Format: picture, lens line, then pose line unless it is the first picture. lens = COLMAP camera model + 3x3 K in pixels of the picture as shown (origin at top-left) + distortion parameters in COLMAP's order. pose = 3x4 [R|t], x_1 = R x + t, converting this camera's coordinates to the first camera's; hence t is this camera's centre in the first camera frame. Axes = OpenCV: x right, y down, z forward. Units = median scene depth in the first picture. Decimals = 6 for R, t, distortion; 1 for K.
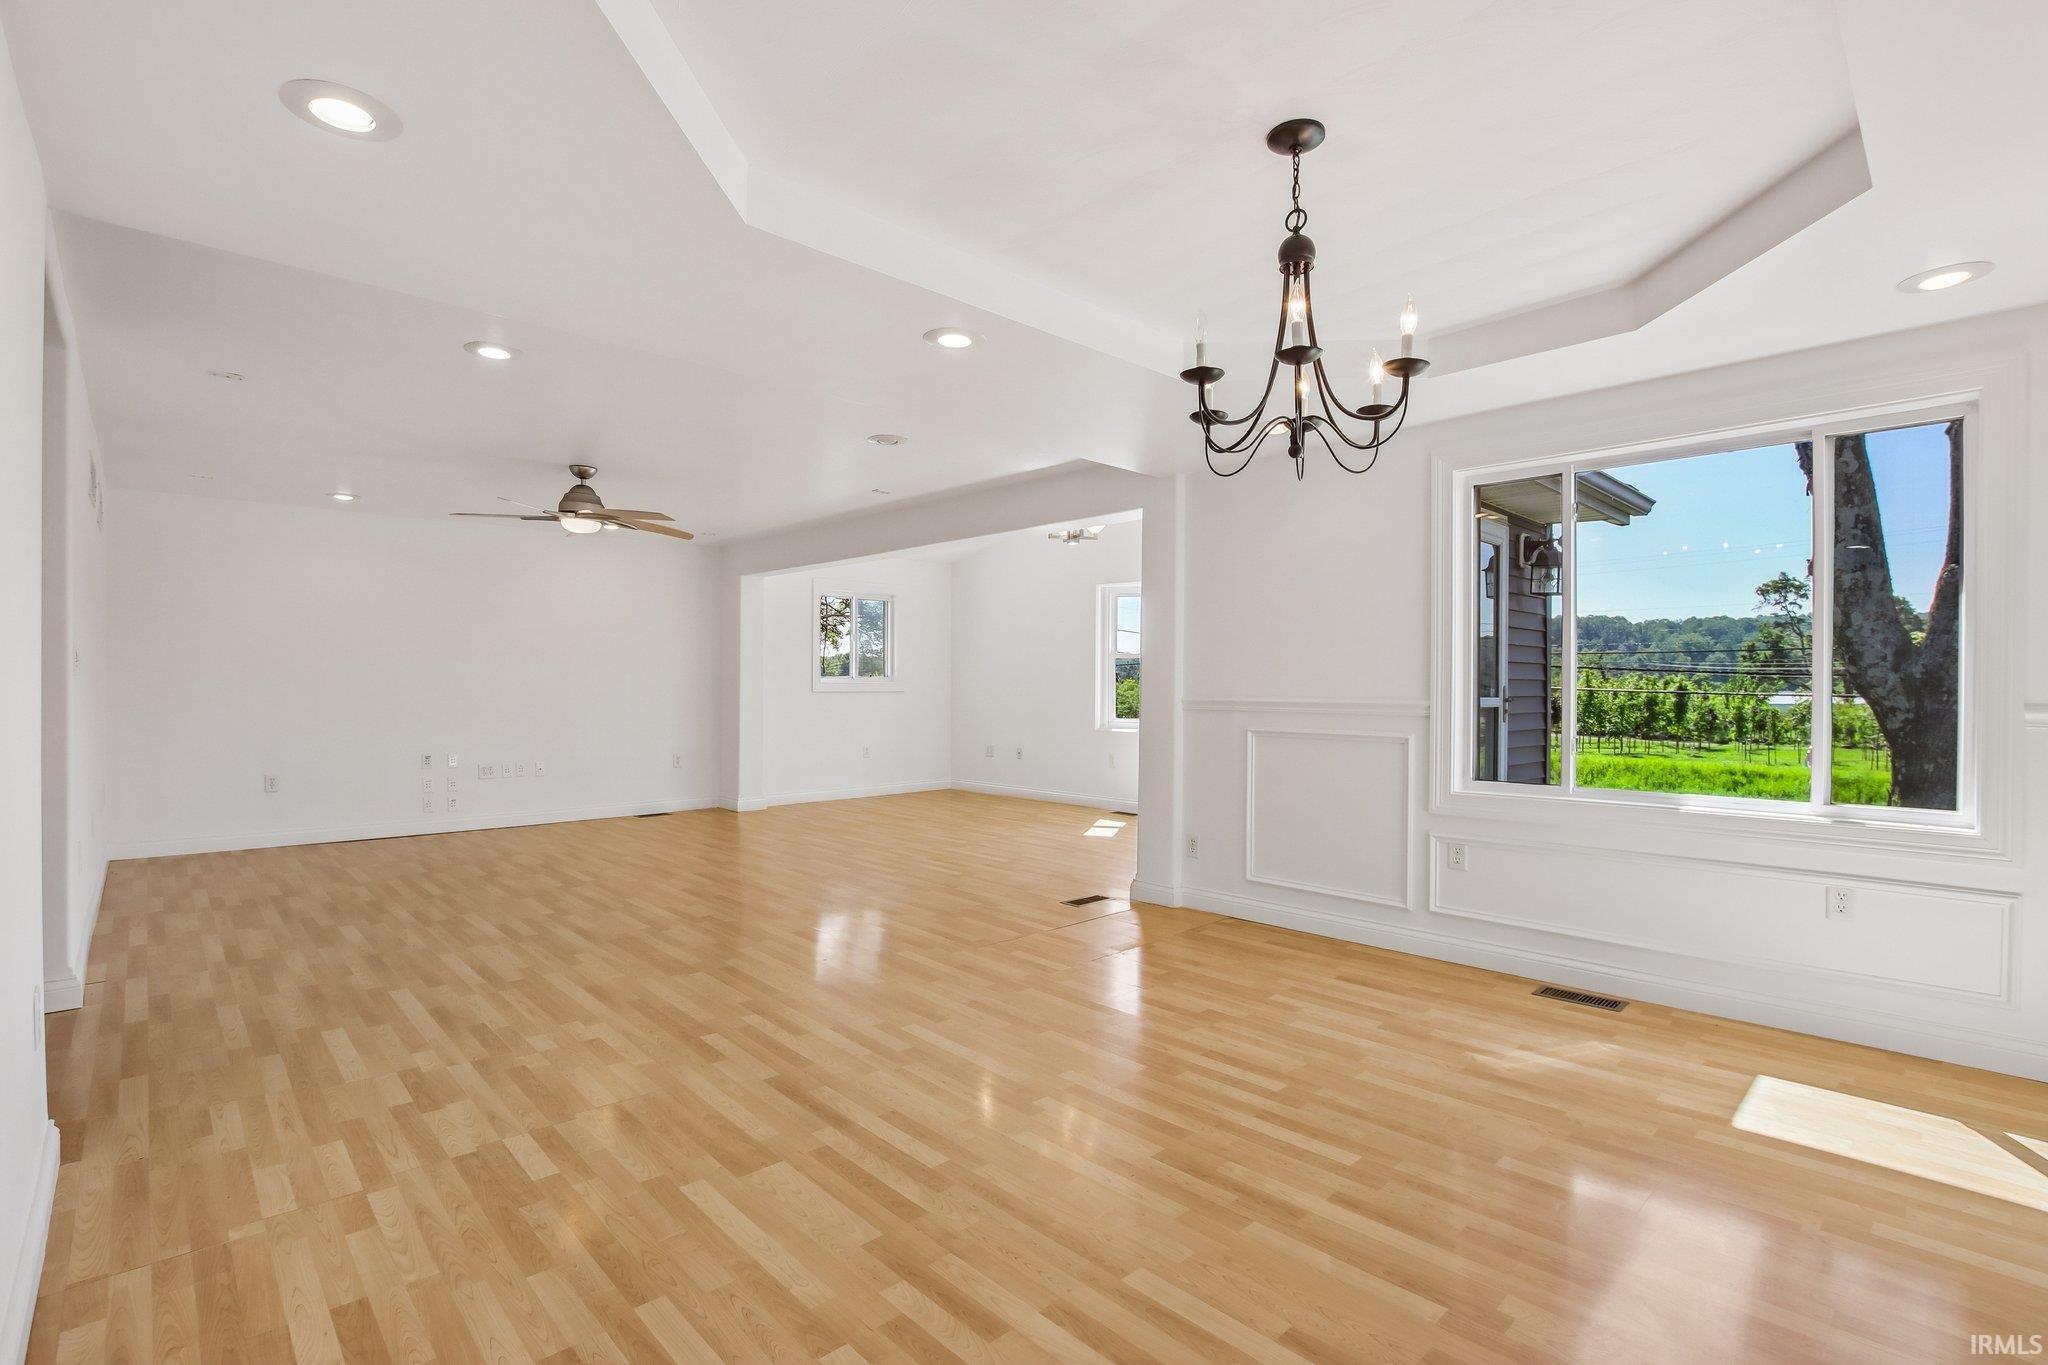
lens RADIAL K [[961.7, 0, 1026.0], [0, 961.7, 680.1], [0, 0, 1]] dist [-0.031414, 0.004521]
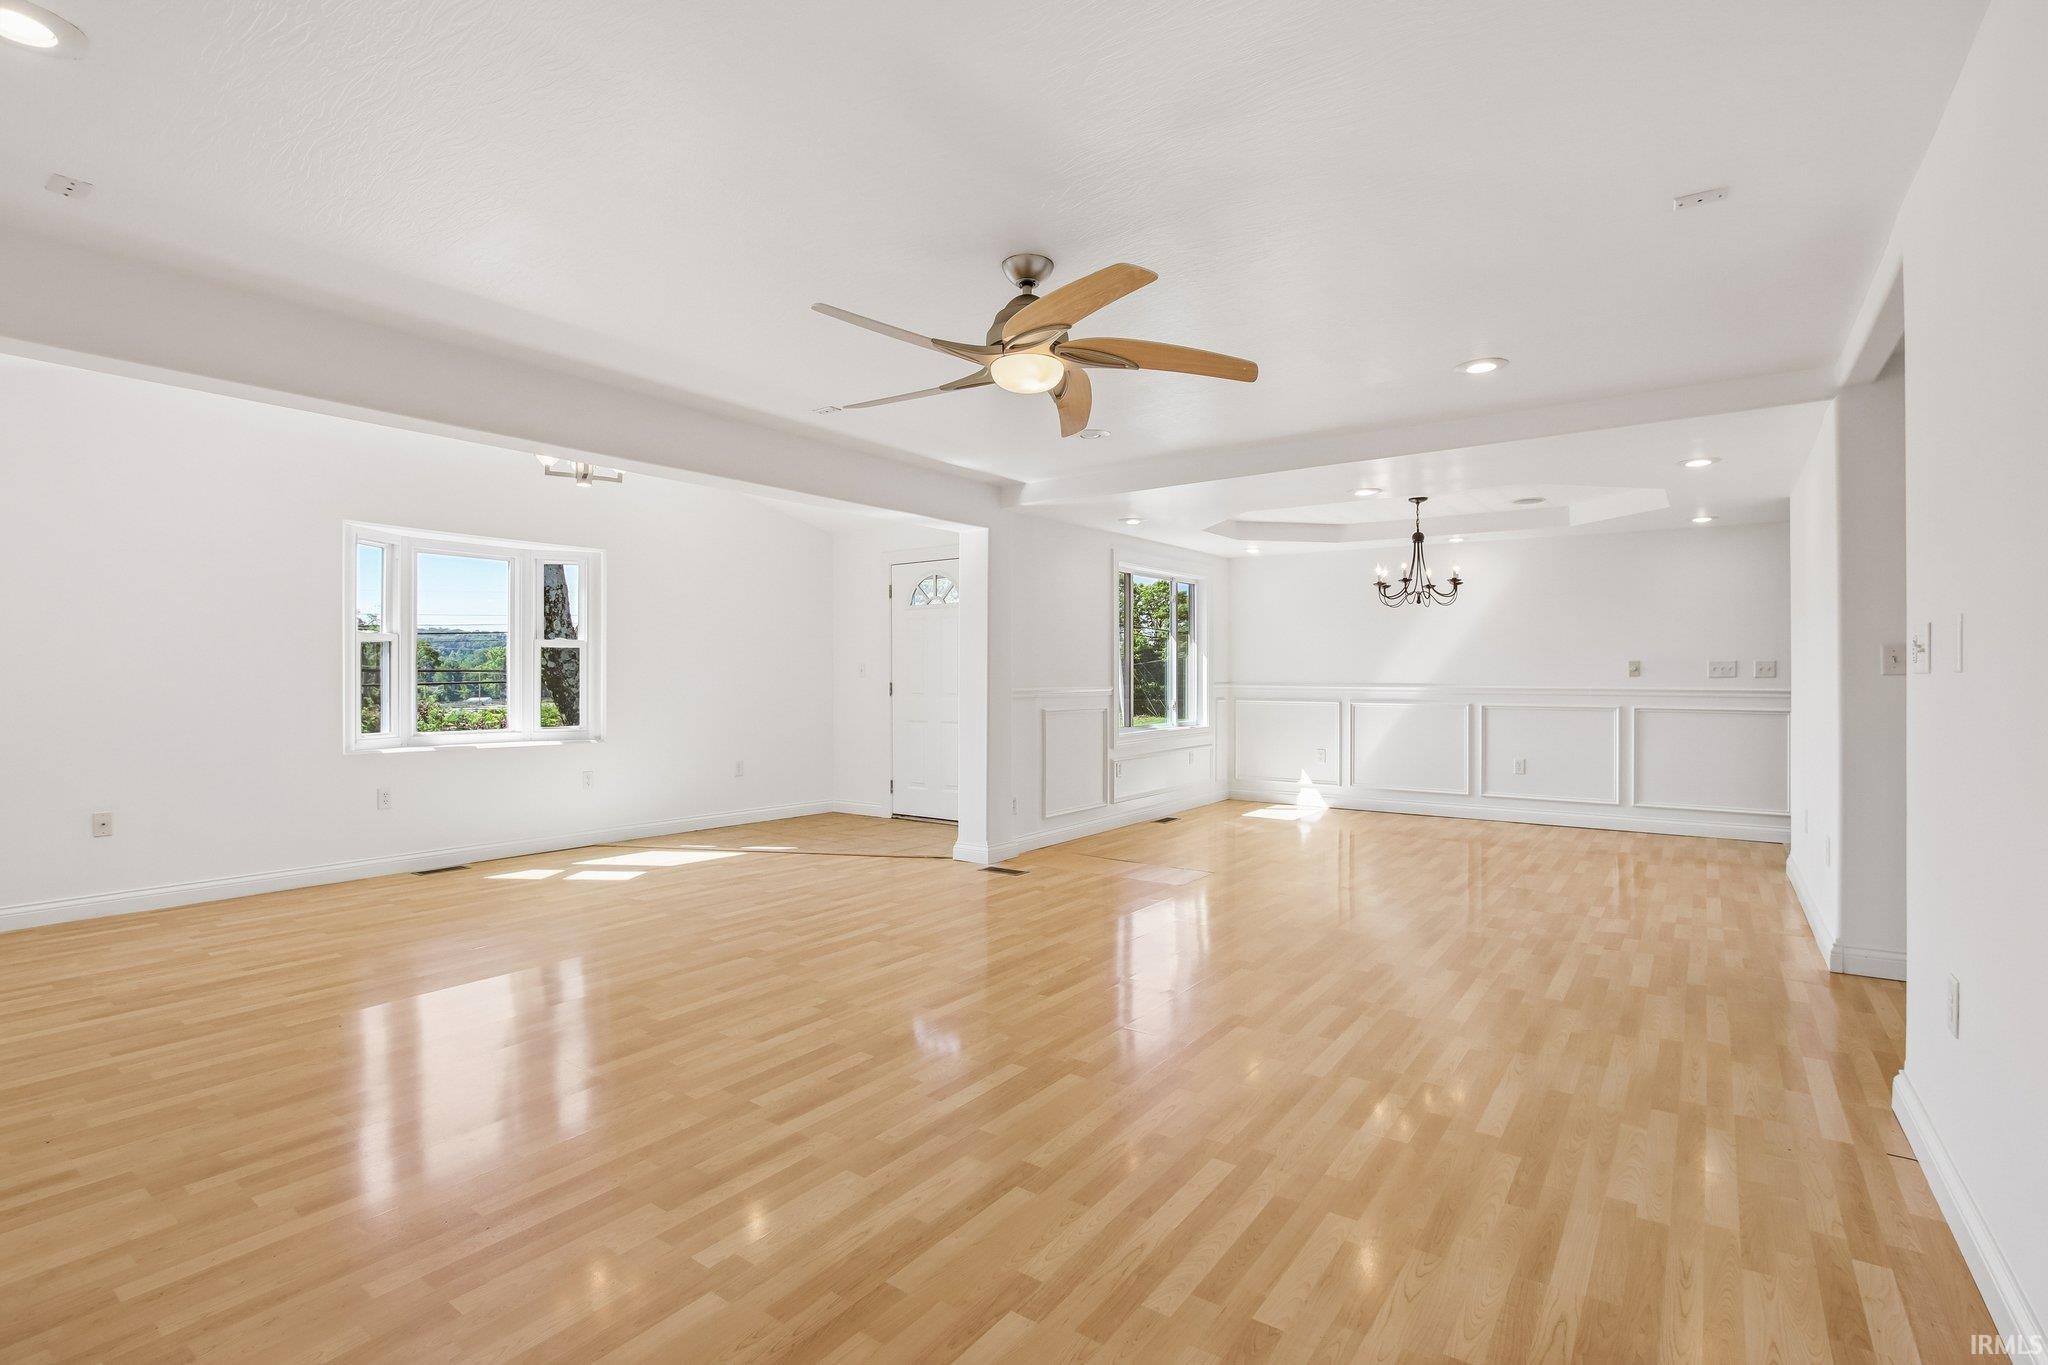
lens RADIAL K [[961.7, 0, 1024.4], [0, 961.7, 678.1], [0, 0, 1]] dist [-0.031414, 0.004521]
pose [[-0.192714, -0.005532, 0.981239, -0.782046], [-0.003385, 0.999982, 0.004973, -0.002123], [-0.981249, -0.002363, -0.192729, 0.889614]]
